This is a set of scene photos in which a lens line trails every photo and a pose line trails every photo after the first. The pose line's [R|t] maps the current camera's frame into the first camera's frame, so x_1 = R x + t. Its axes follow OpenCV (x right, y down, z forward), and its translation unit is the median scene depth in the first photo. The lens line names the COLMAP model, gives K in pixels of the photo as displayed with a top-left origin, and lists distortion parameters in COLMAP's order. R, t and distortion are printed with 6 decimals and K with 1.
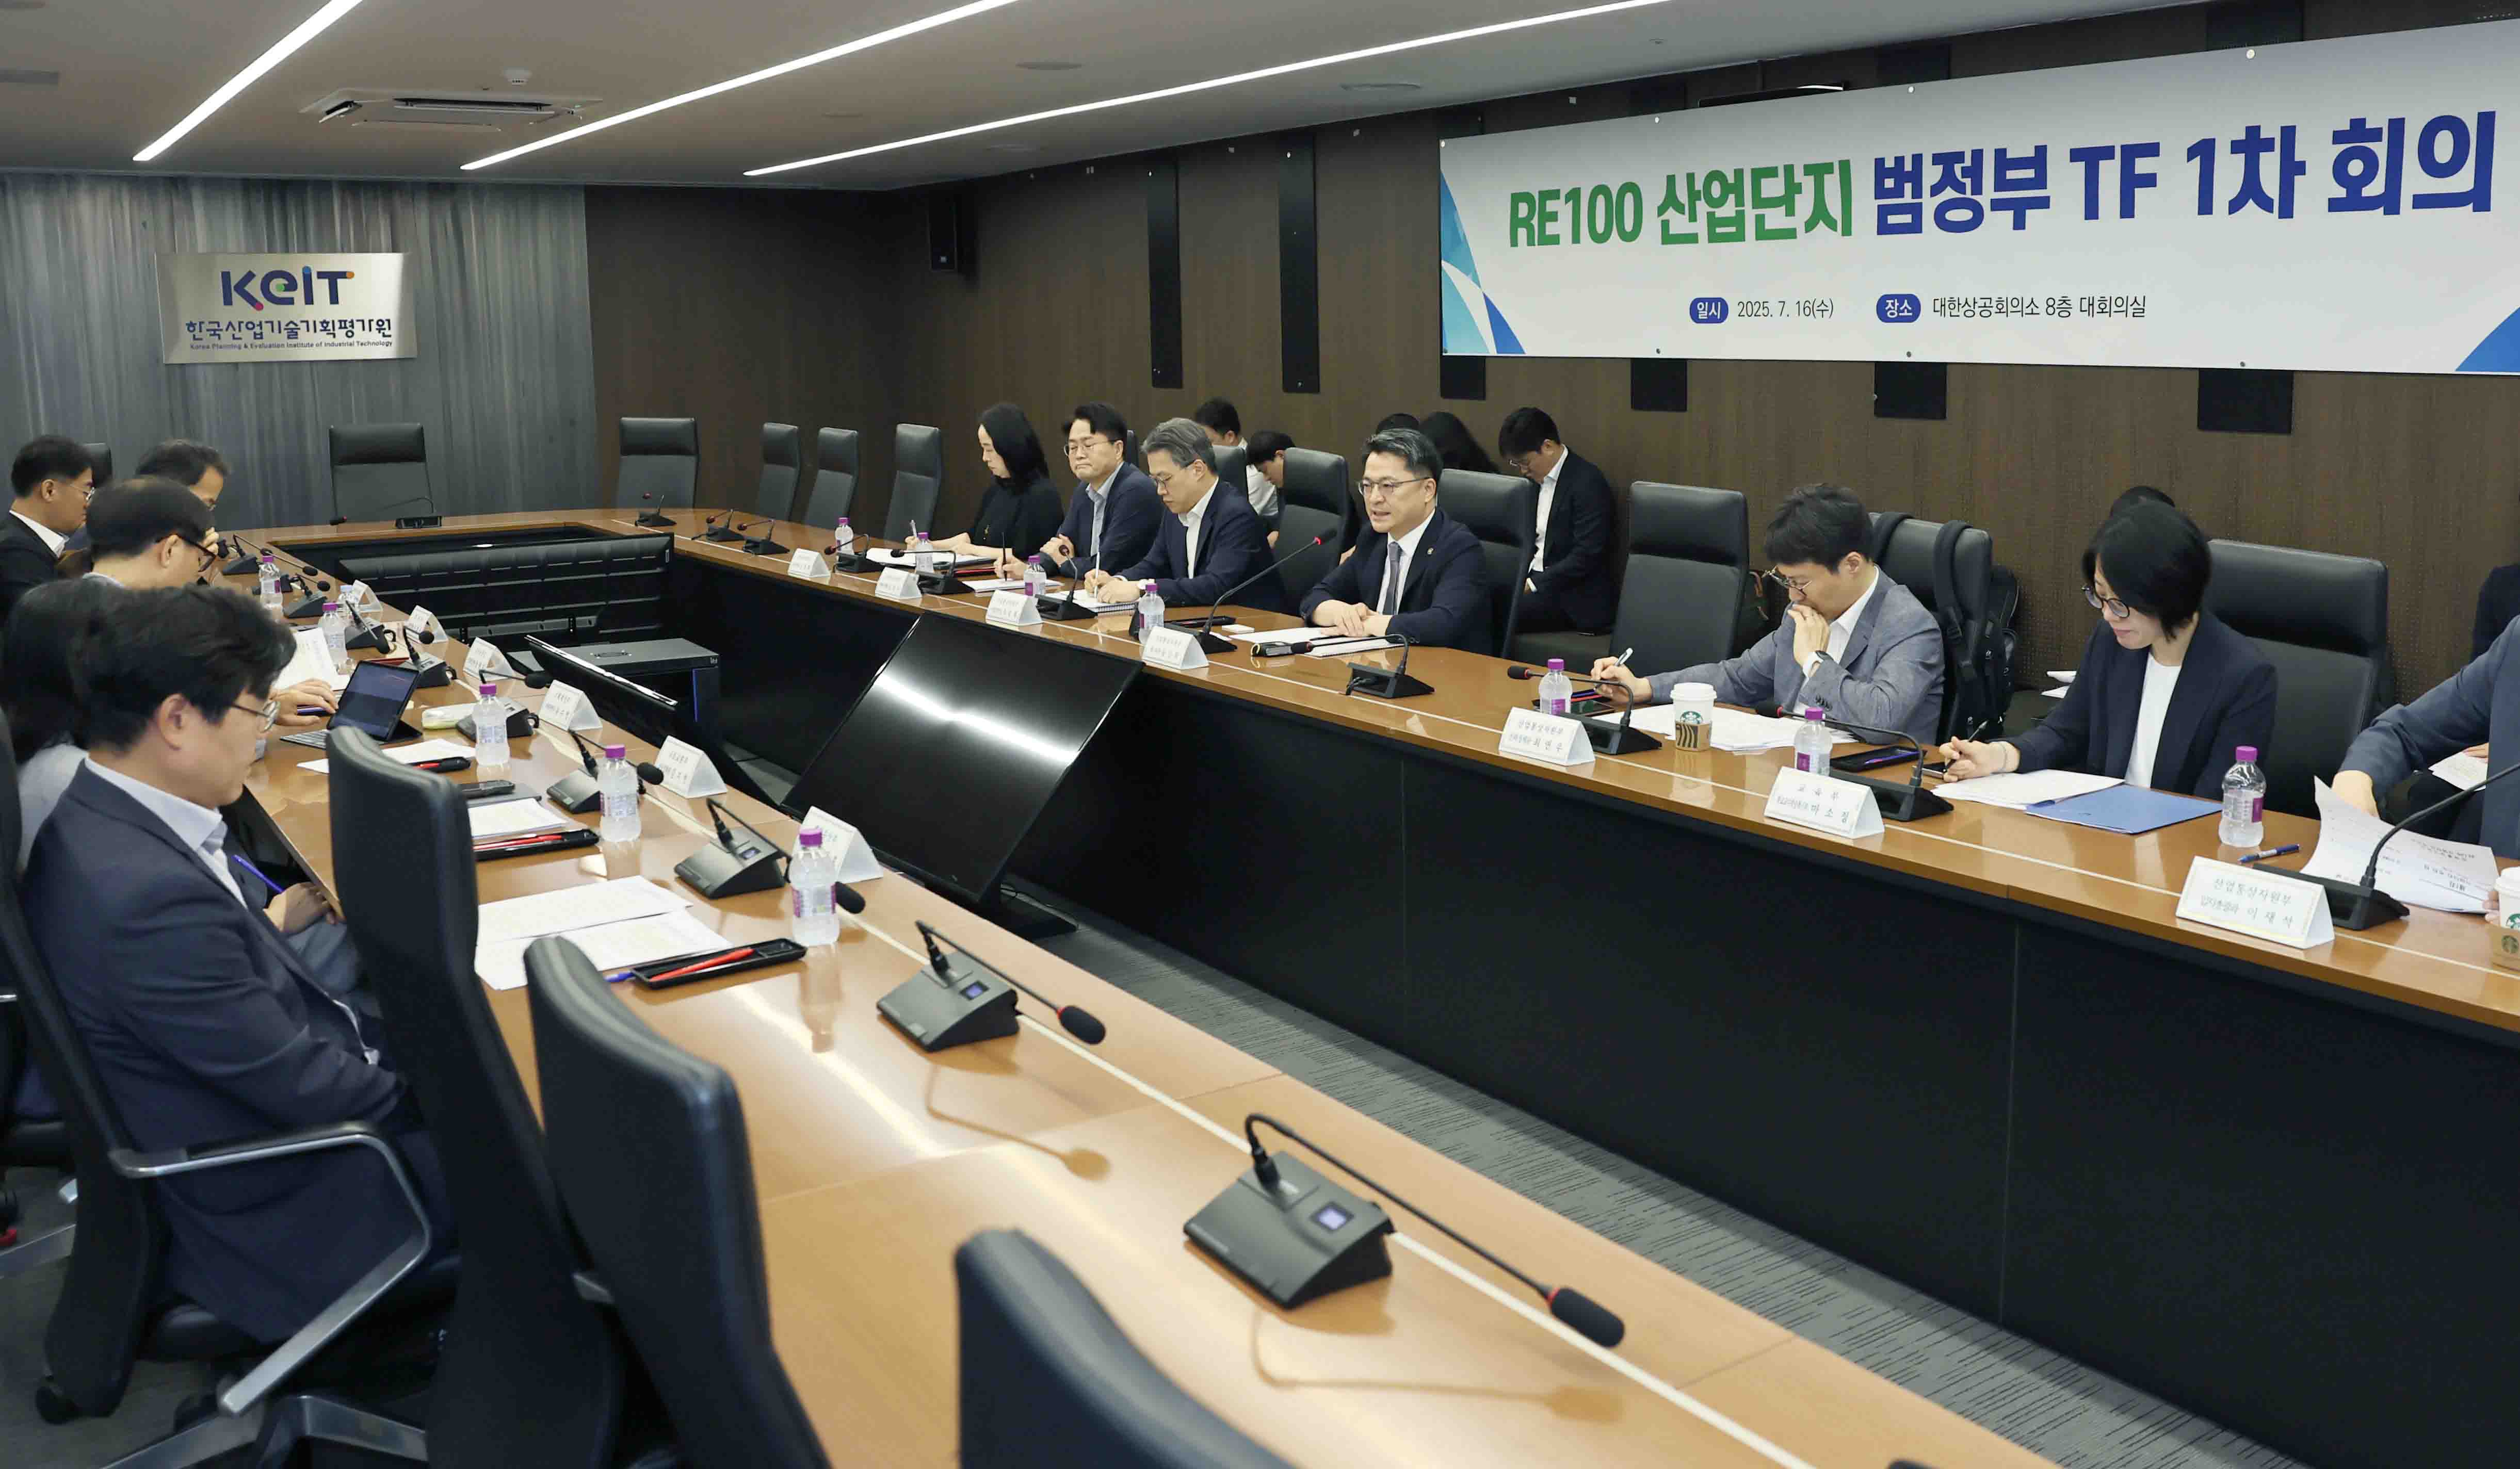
lens RADIAL K [[1928.5, 0, 1266.2], [0, 1928.5, 745.9], [0, 0, 1]] dist [-0.062771, 0.024014]
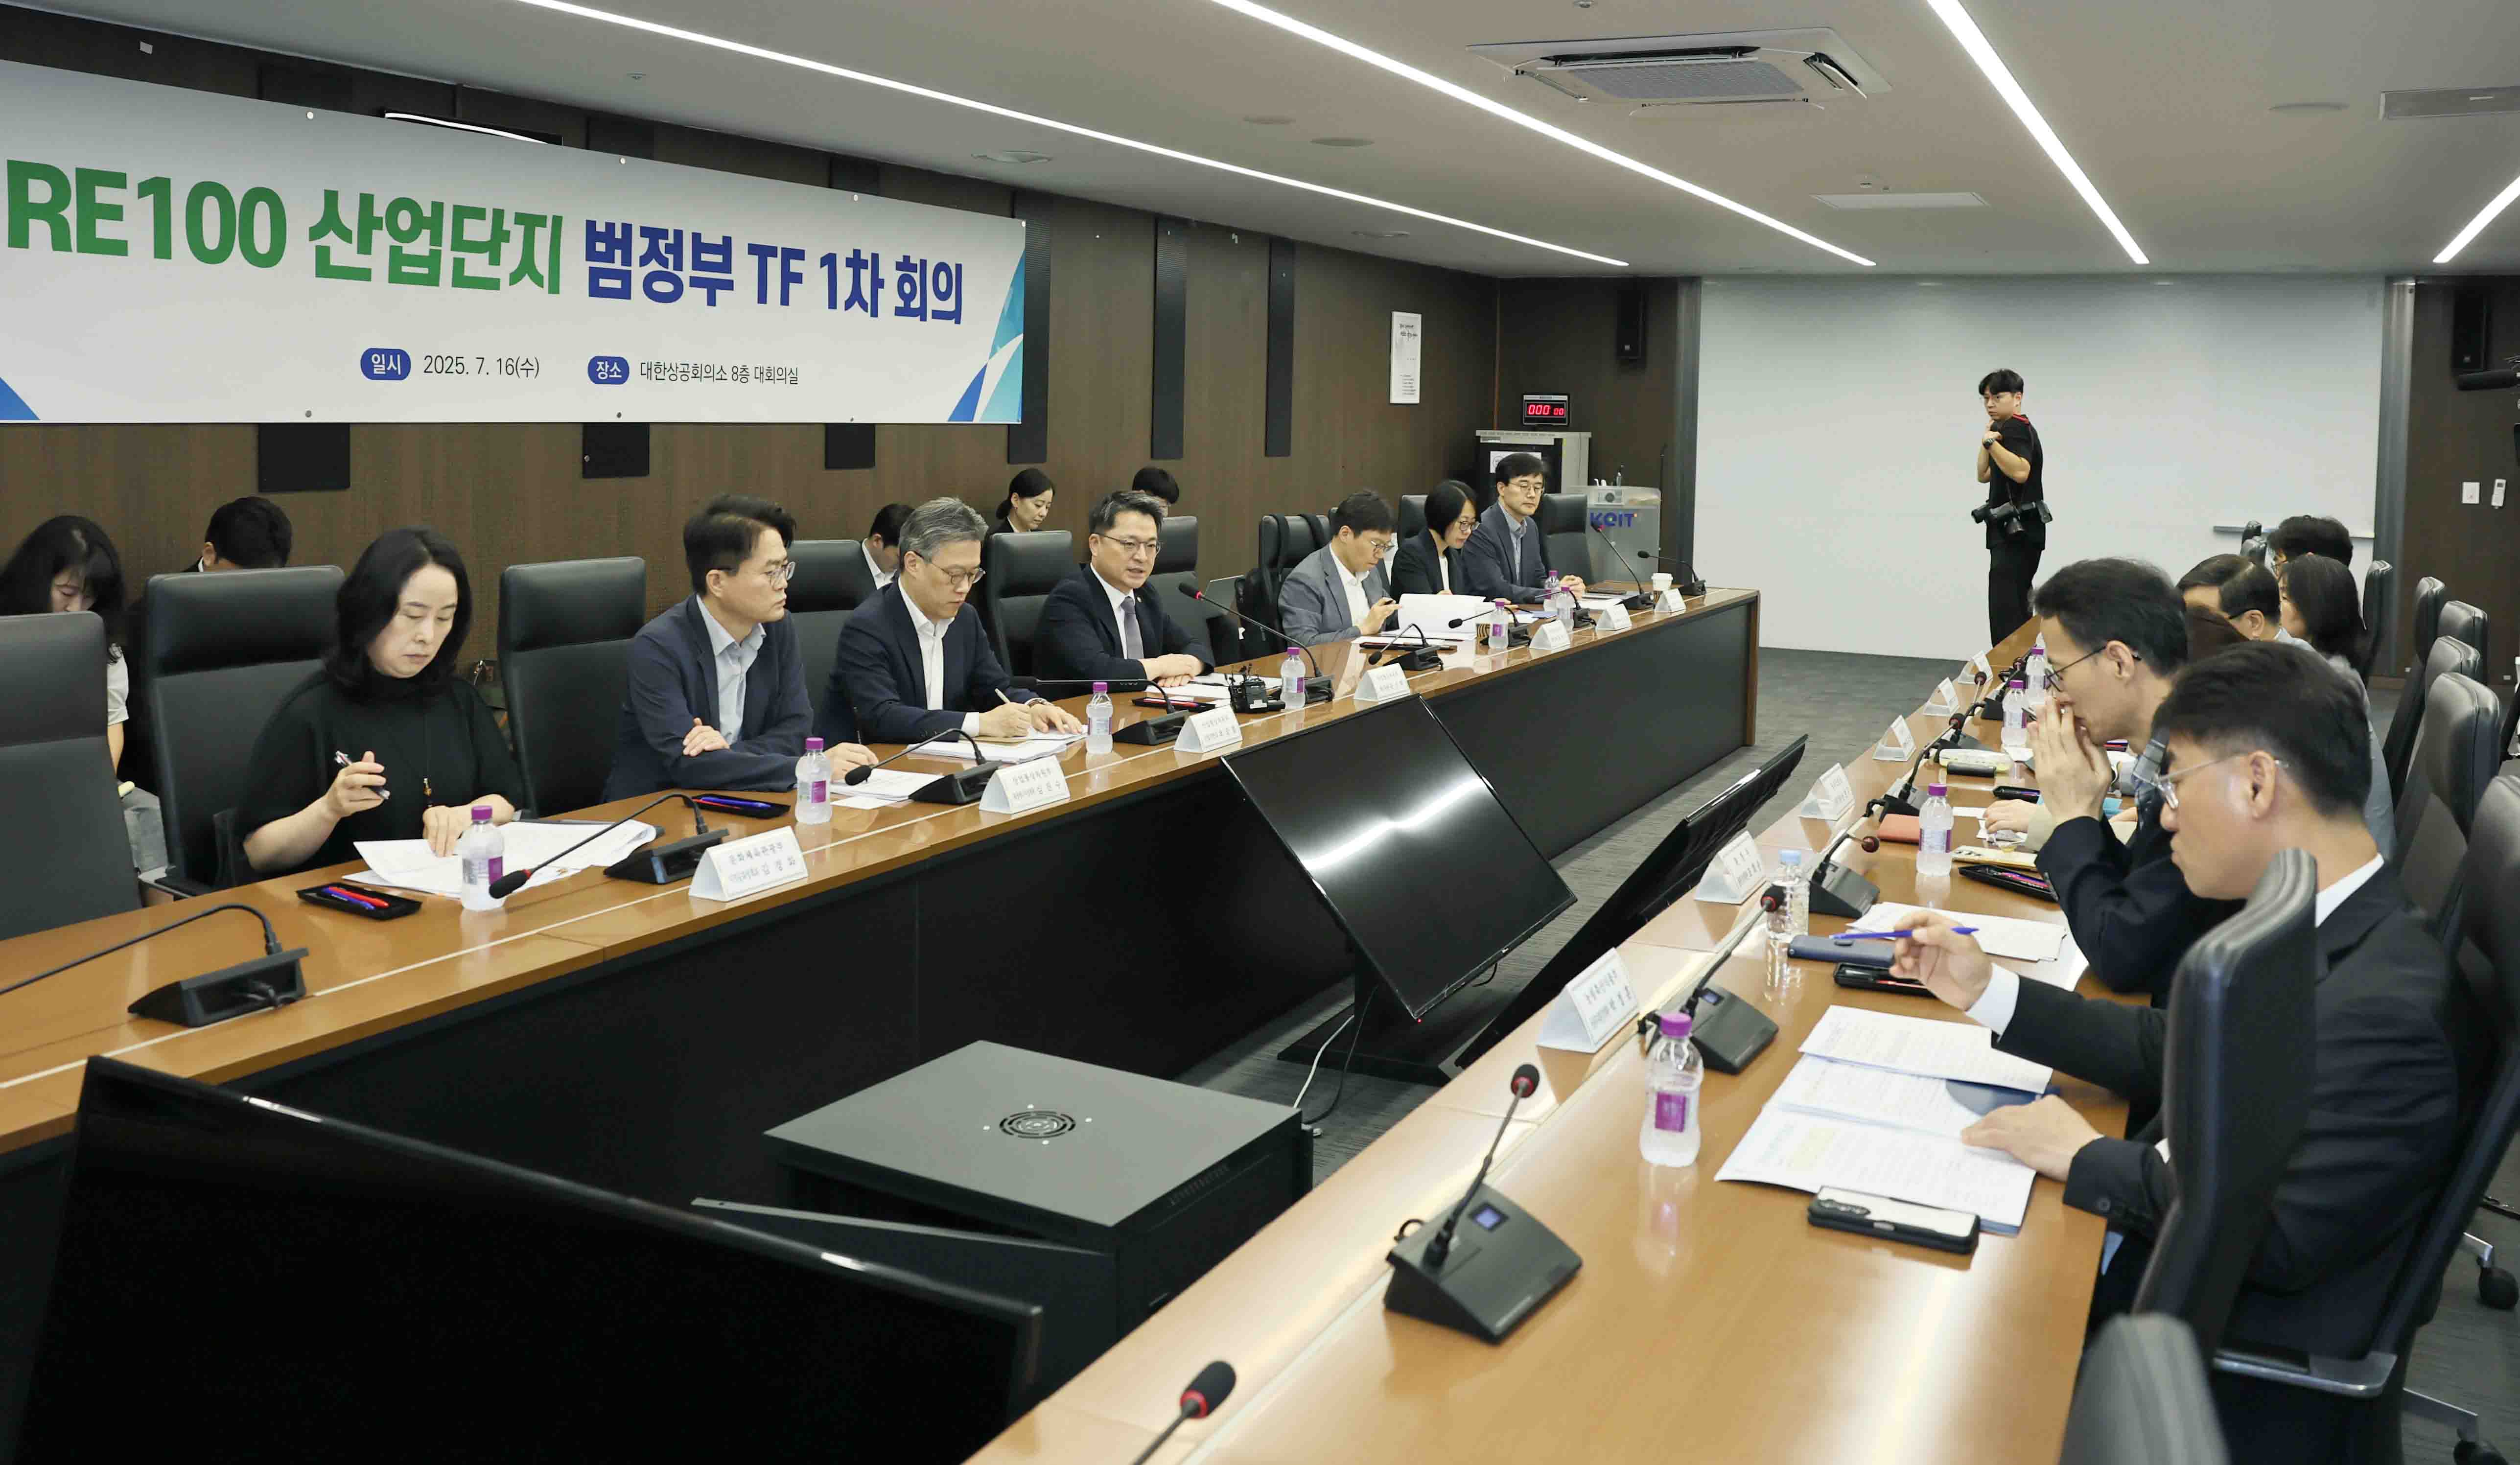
lens RADIAL K [[1928.7, 0, 1263.1], [0, 1928.7, 706.3], [0, 0, 1]] dist [-0.062771, 0.024014]
pose [[-0.448586, -0.149684, 0.881116, -0.729826], [0.162165, 0.955879, 0.244944, -0.244073], [-0.878905, 0.252765, -0.404520, 1.119931]]
